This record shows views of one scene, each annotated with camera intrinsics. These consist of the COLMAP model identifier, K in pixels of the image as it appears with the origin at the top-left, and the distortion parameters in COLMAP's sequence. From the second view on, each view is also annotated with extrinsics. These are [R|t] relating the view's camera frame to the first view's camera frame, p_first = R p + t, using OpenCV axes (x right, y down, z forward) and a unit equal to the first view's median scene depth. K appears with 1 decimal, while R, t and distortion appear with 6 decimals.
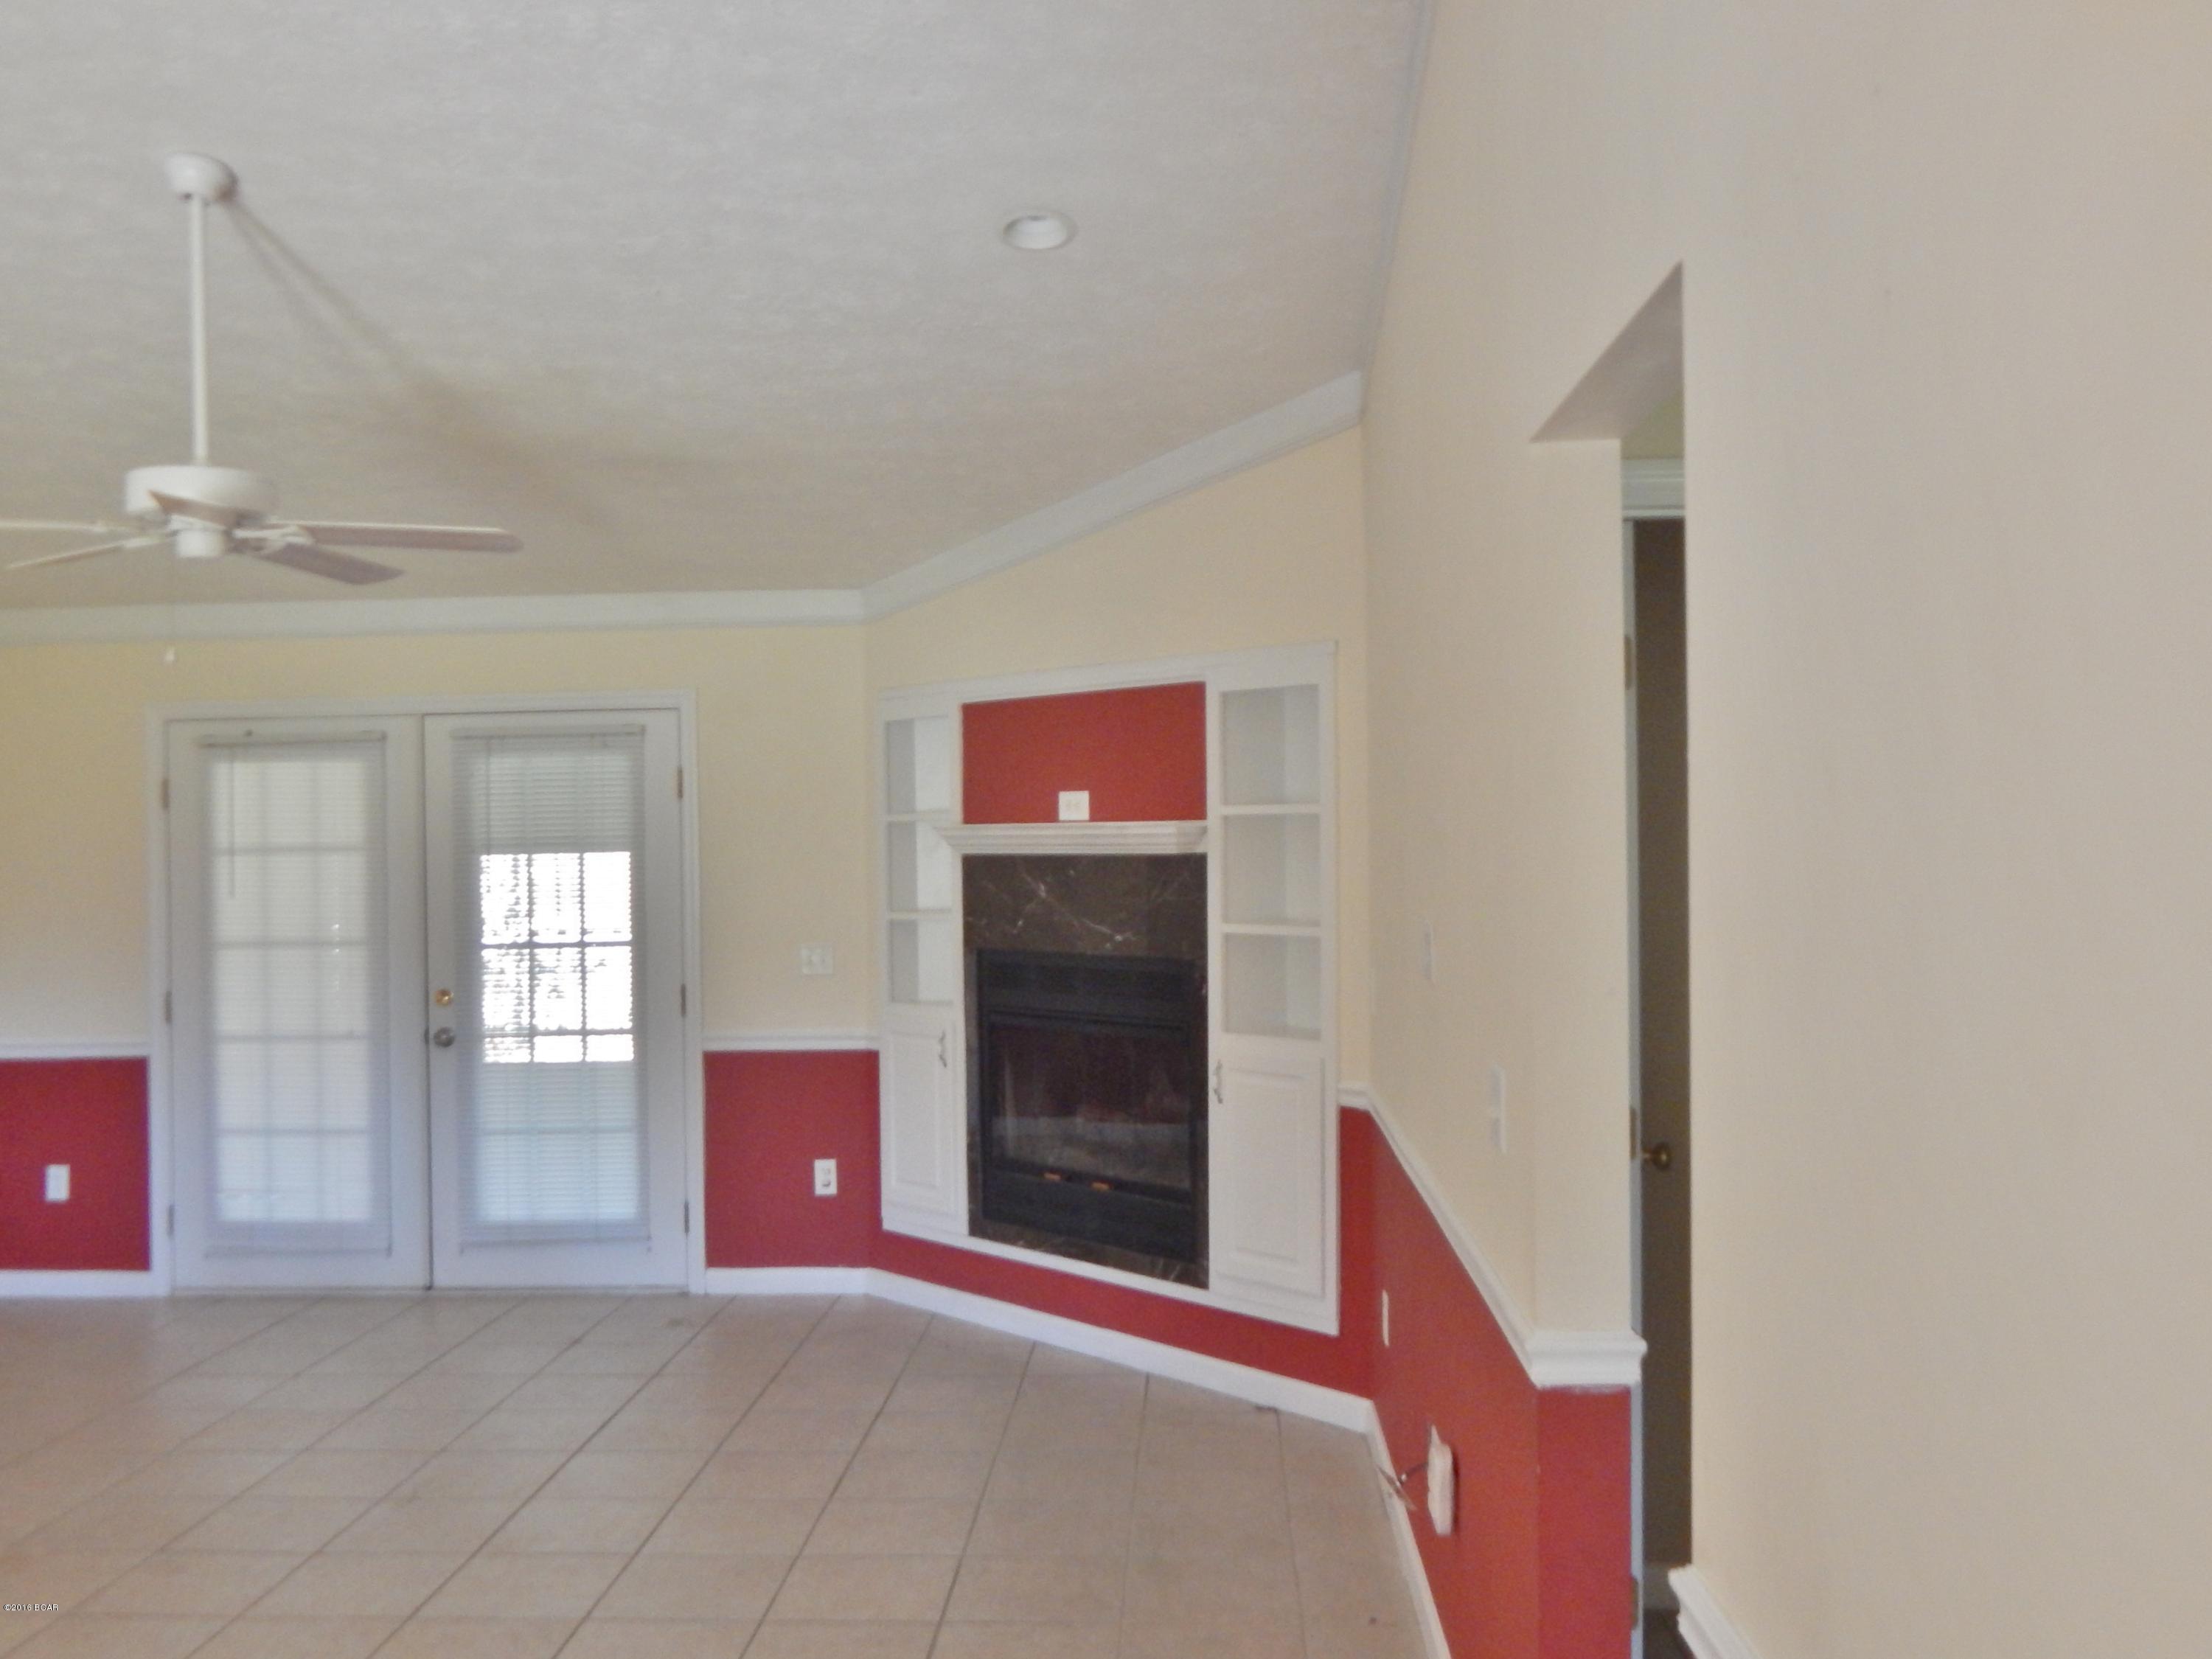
lens RADIAL K [[1961.9, 0, 1106.5], [0, 1961.9, 828.0], [0, 0, 1]] dist [-0.032264, 0.009699]
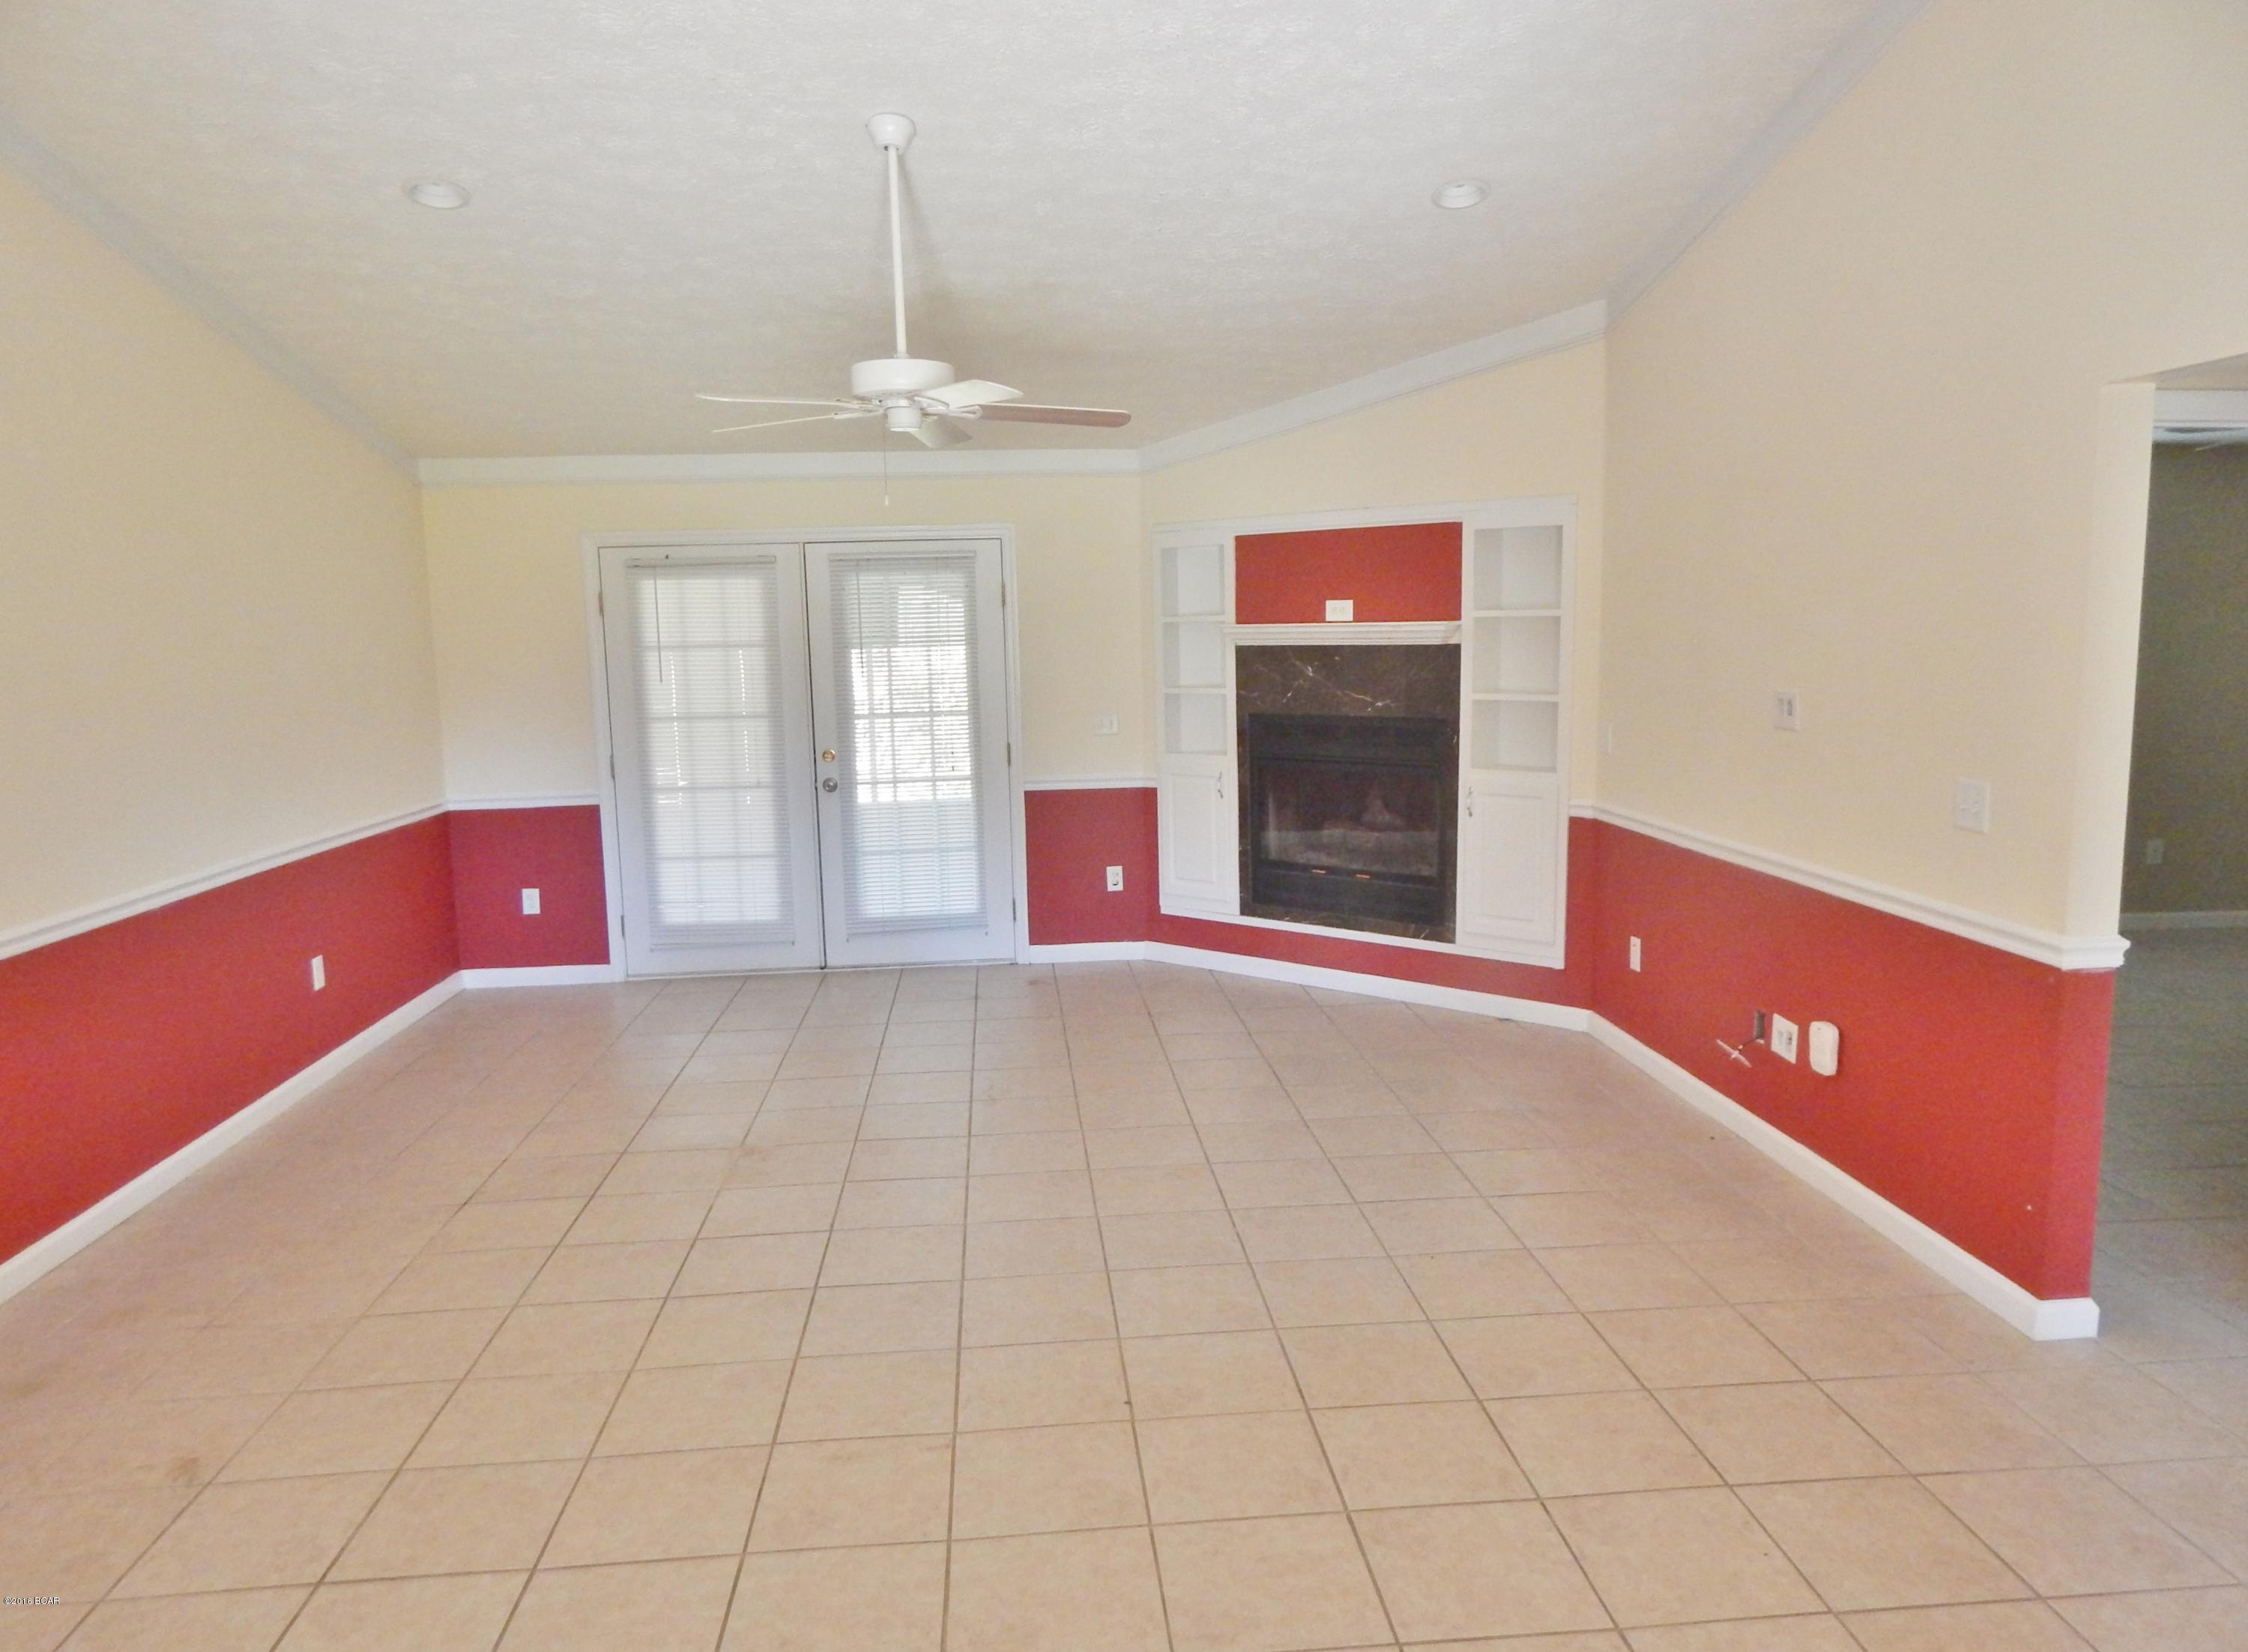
lens RADIAL K [[1485.5, 0, 1124.6], [0, 1485.5, 825.8], [0, 0, 1]] dist [-0.002394, 0.000234]
pose [[0.991846, -0.023095, 0.125330, -0.268999], [0.005962, 0.990775, 0.135386, -0.002990], [-0.127301, -0.133535, 0.982834, -0.041445]]
